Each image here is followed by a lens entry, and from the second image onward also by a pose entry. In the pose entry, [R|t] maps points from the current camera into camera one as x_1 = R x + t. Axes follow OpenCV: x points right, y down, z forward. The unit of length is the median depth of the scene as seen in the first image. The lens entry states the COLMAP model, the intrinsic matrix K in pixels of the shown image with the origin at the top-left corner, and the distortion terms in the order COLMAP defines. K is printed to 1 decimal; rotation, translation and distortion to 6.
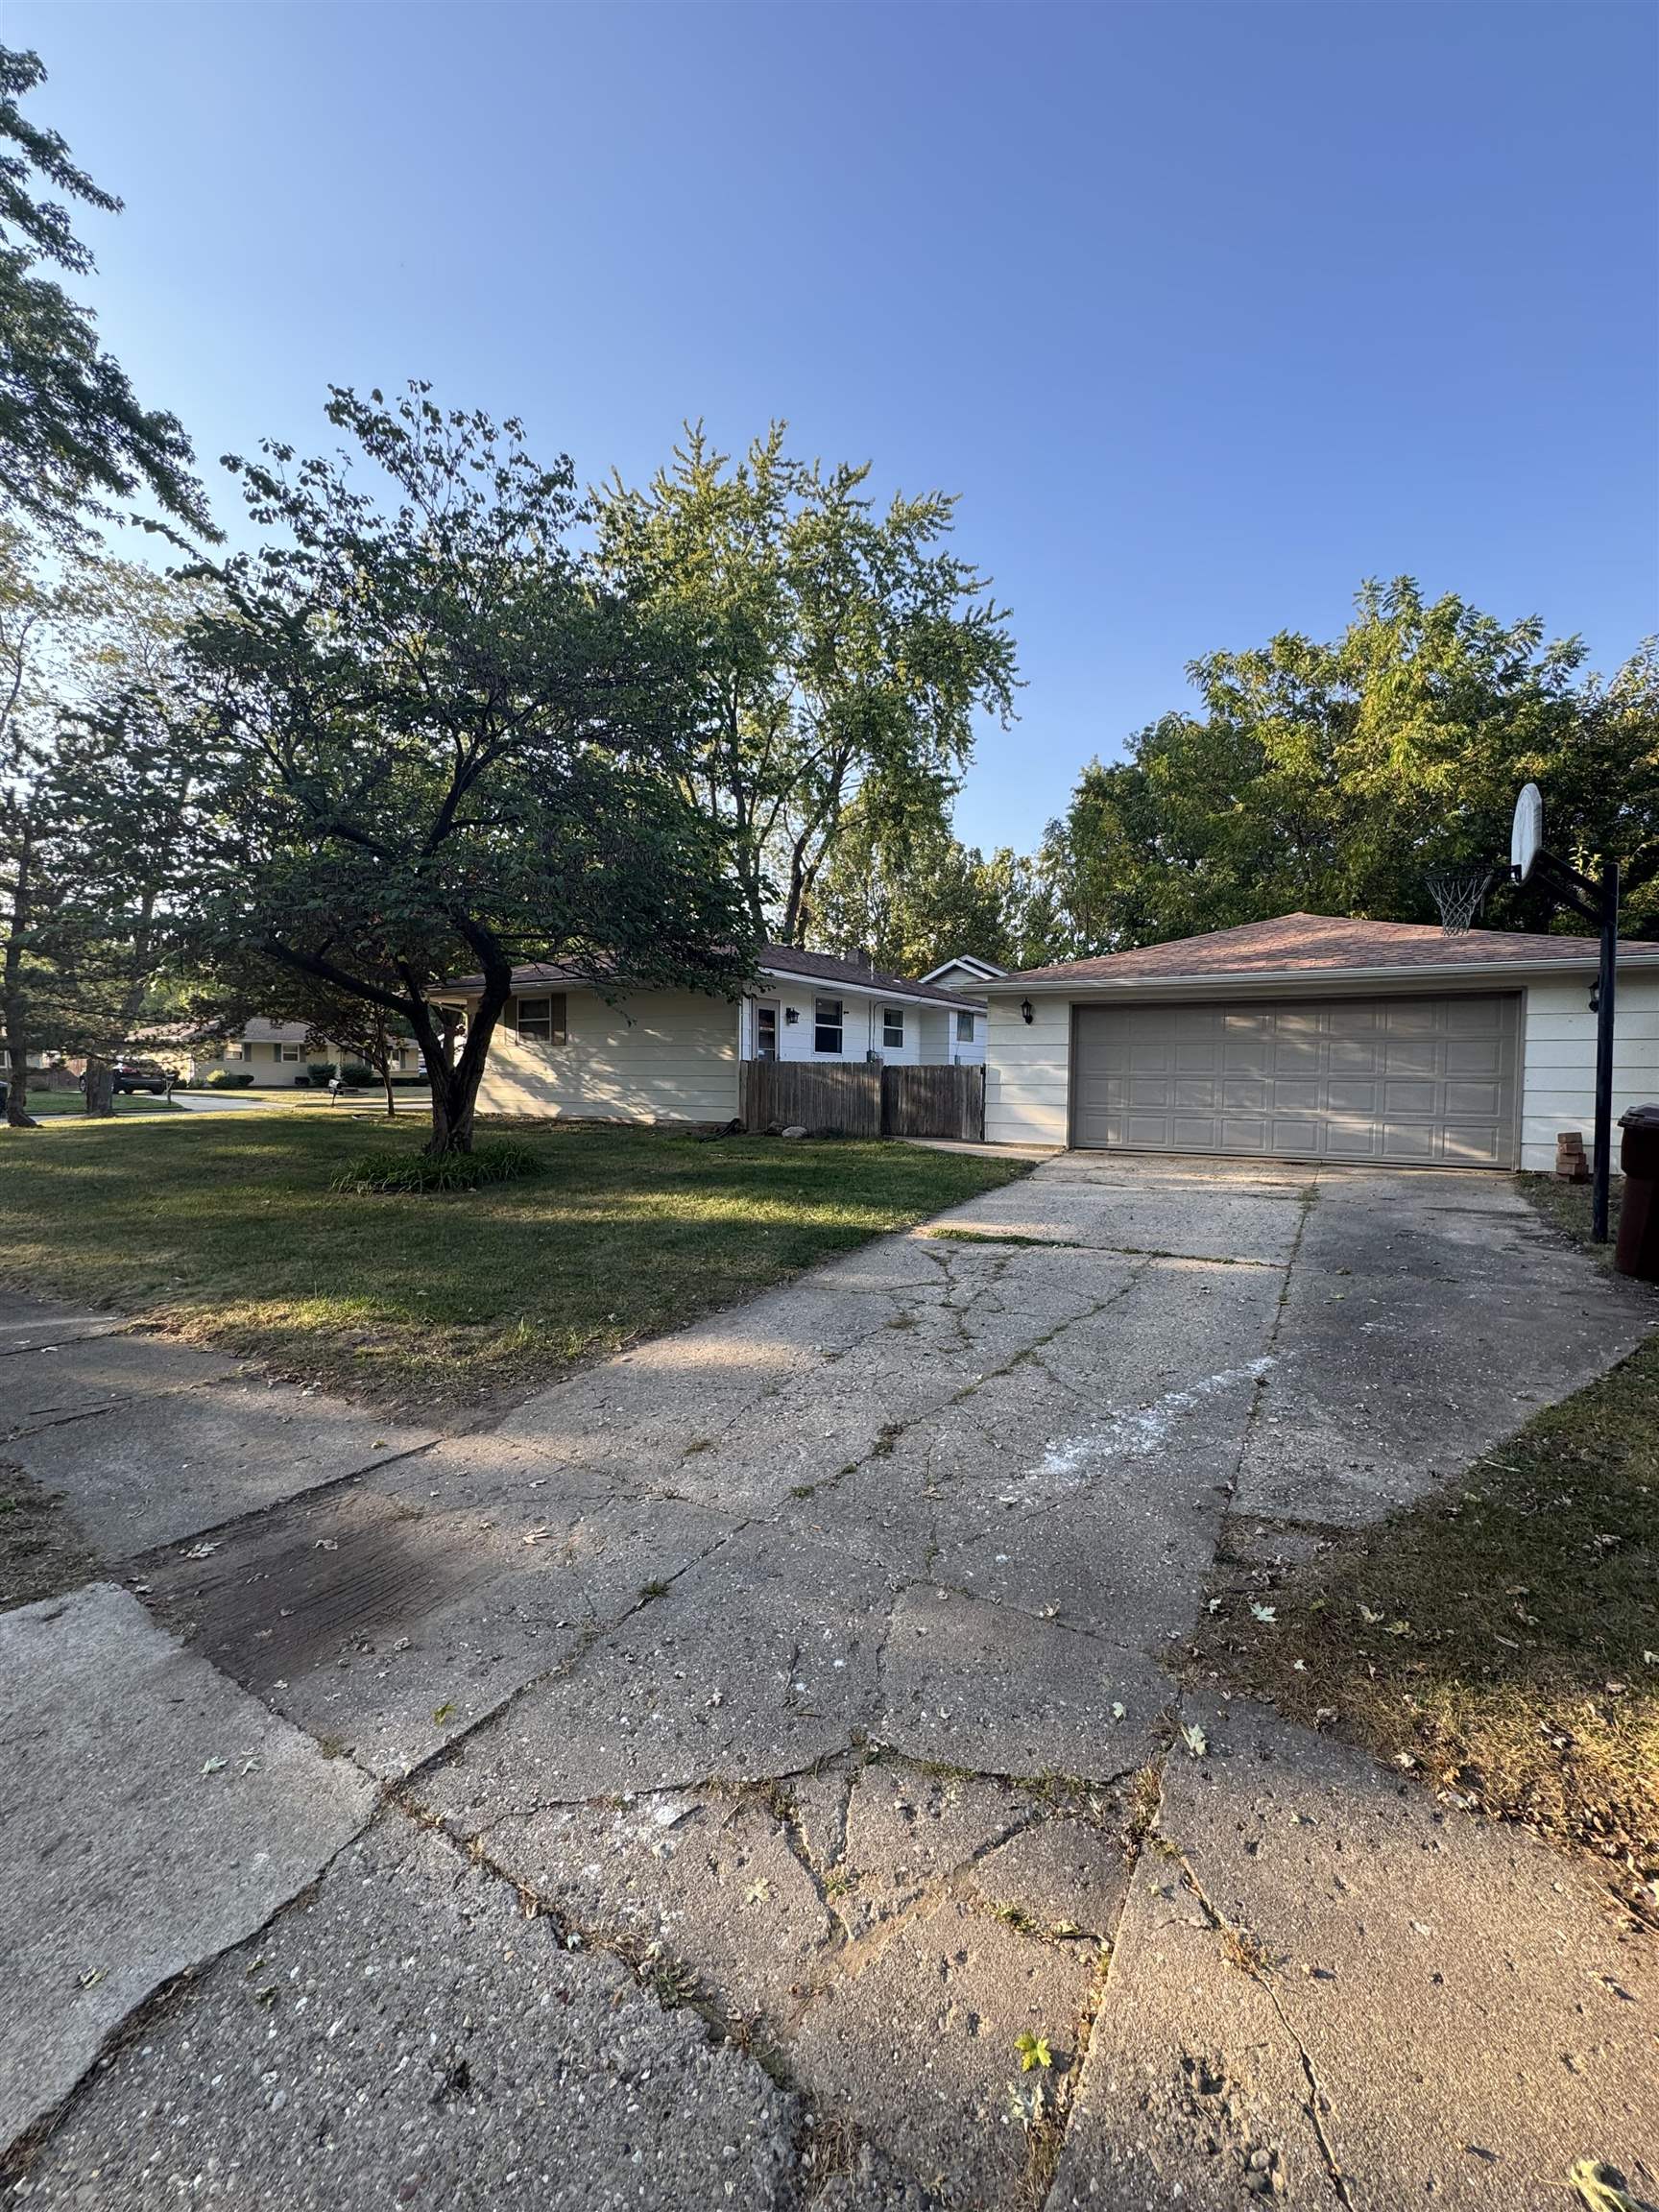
lens RADIAL K [[885.9, 0, 829.5], [0, 885.9, 1106.0], [0, 0, 1]] dist [-0.000359, 0.000618]
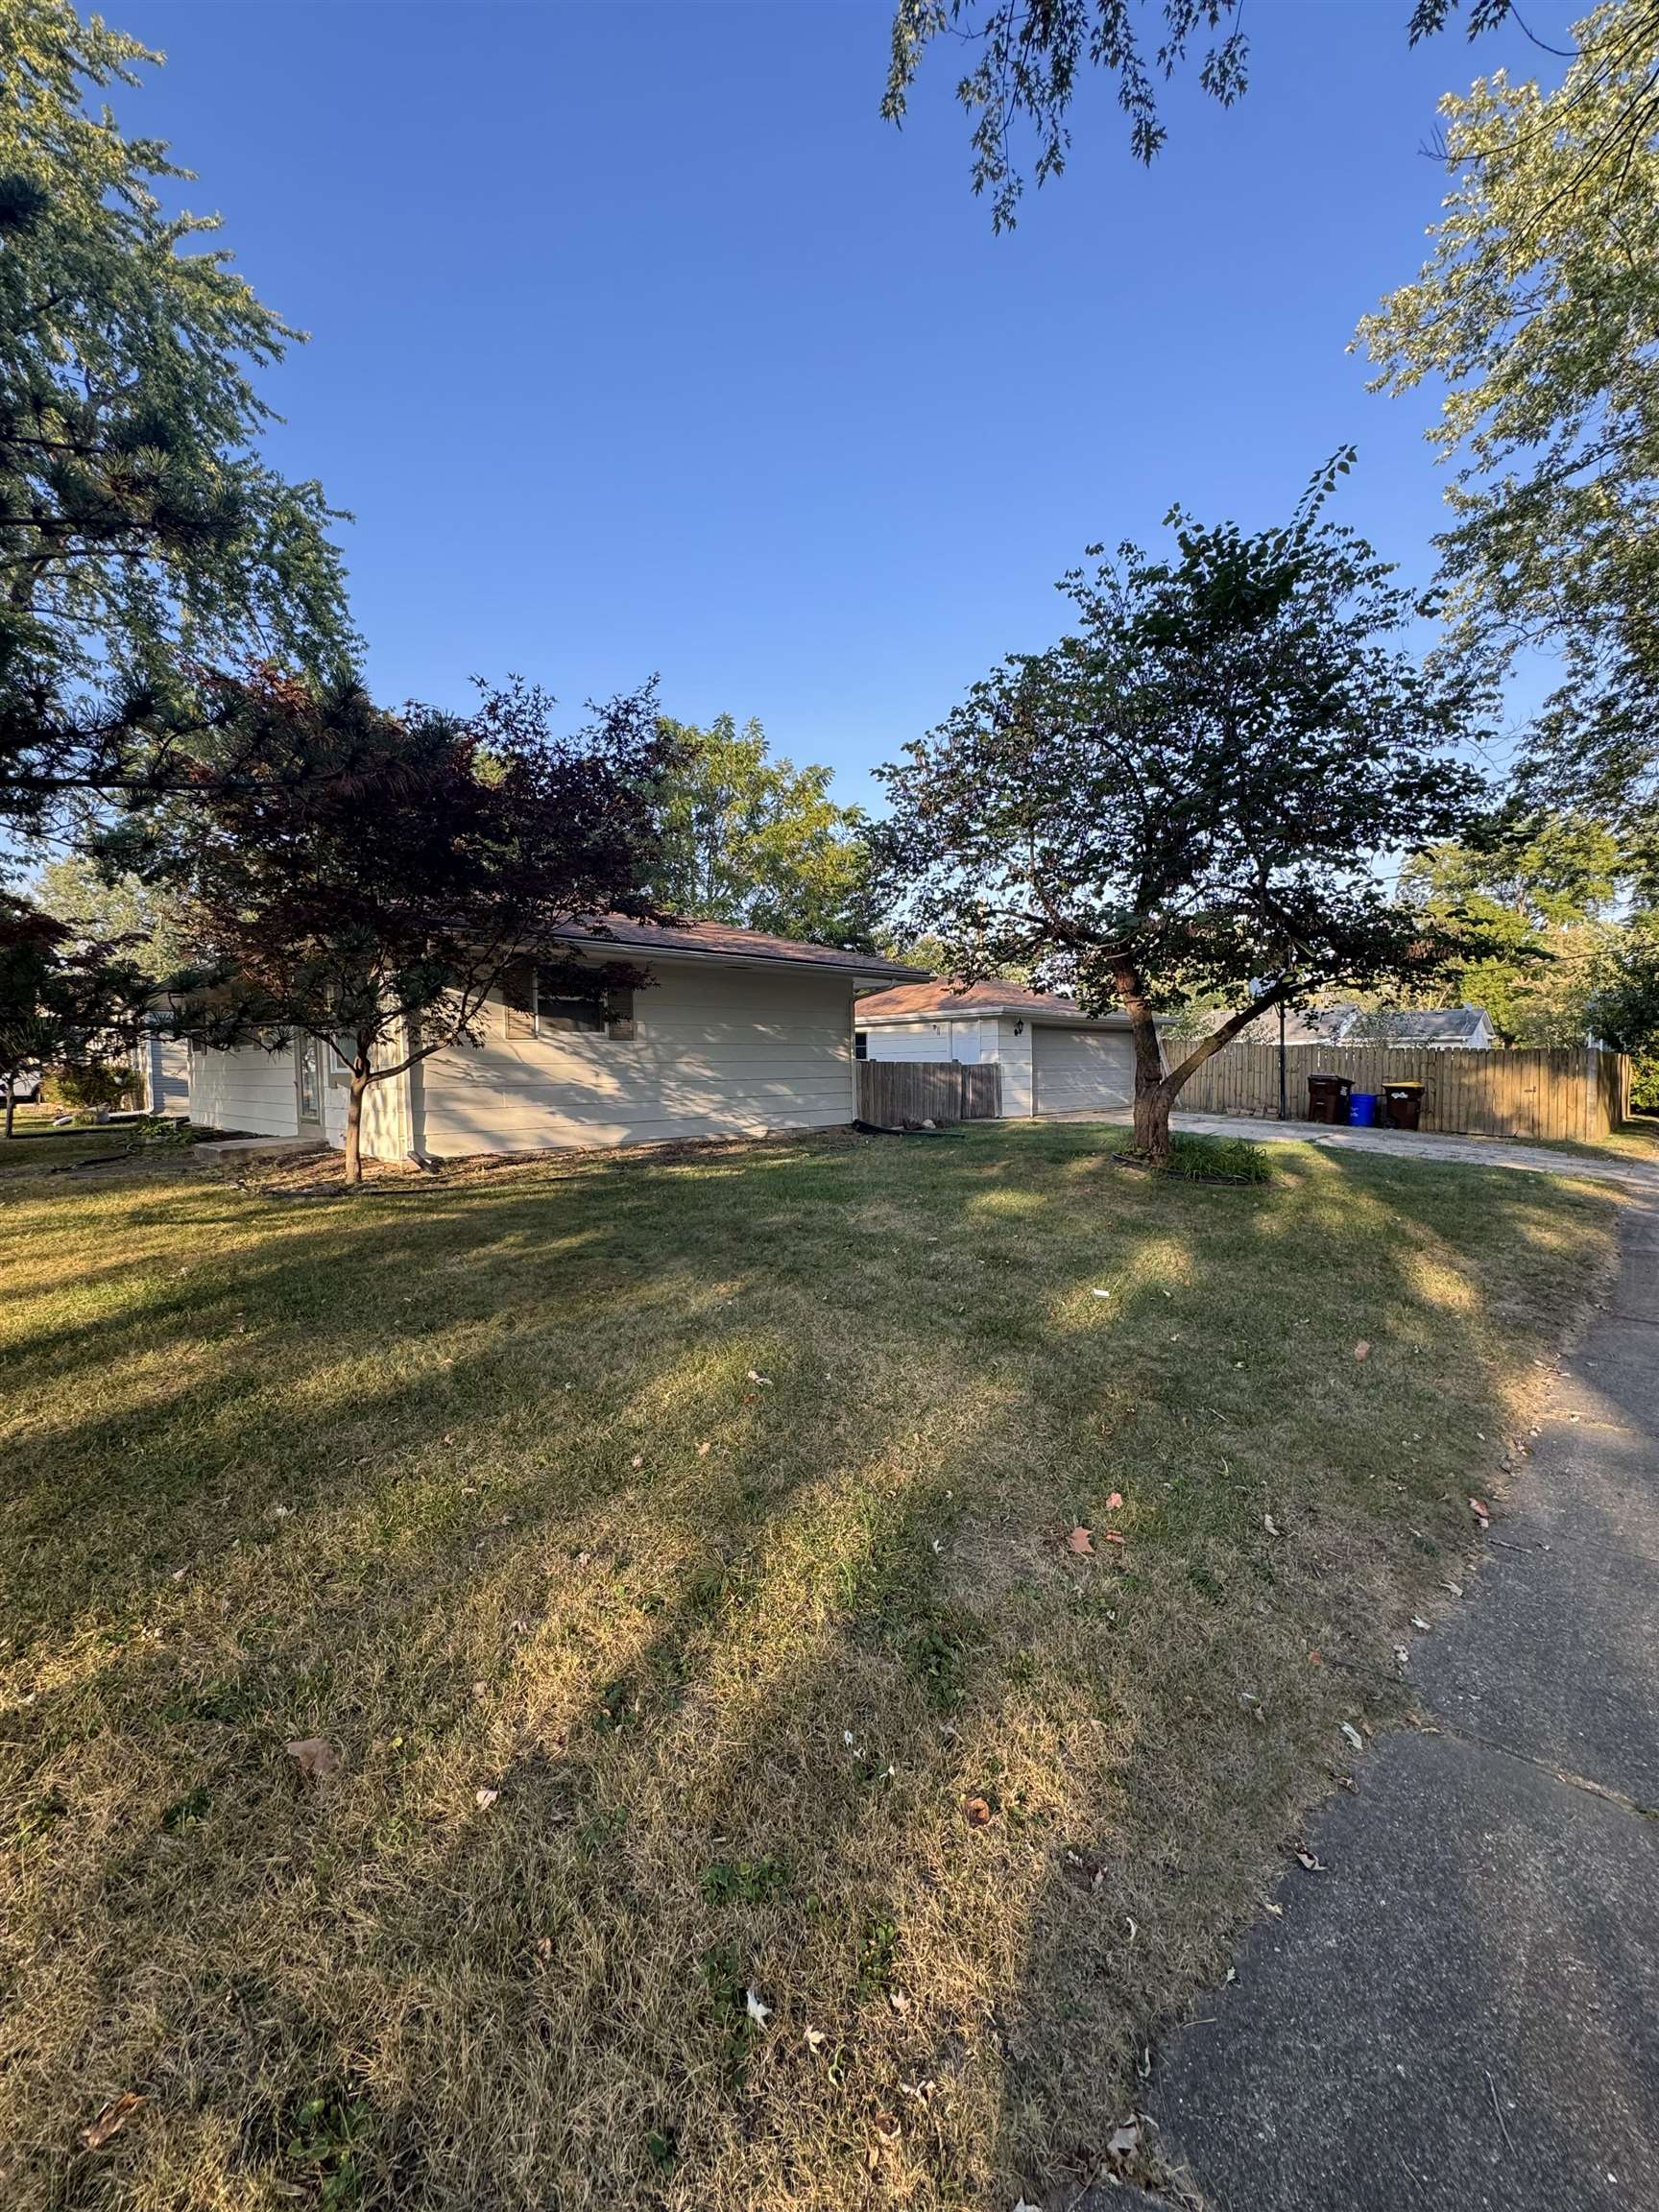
lens RADIAL K [[885.9, 0, 829.5], [0, 885.9, 1106.0], [0, 0, 1]] dist [-0.000359, 0.000618]
pose [[0.257564, -0.054518, 0.964722, -0.945841], [0.047734, 0.997906, 0.043649, -0.040620], [-0.965081, 0.034807, 0.259627, 0.691397]]
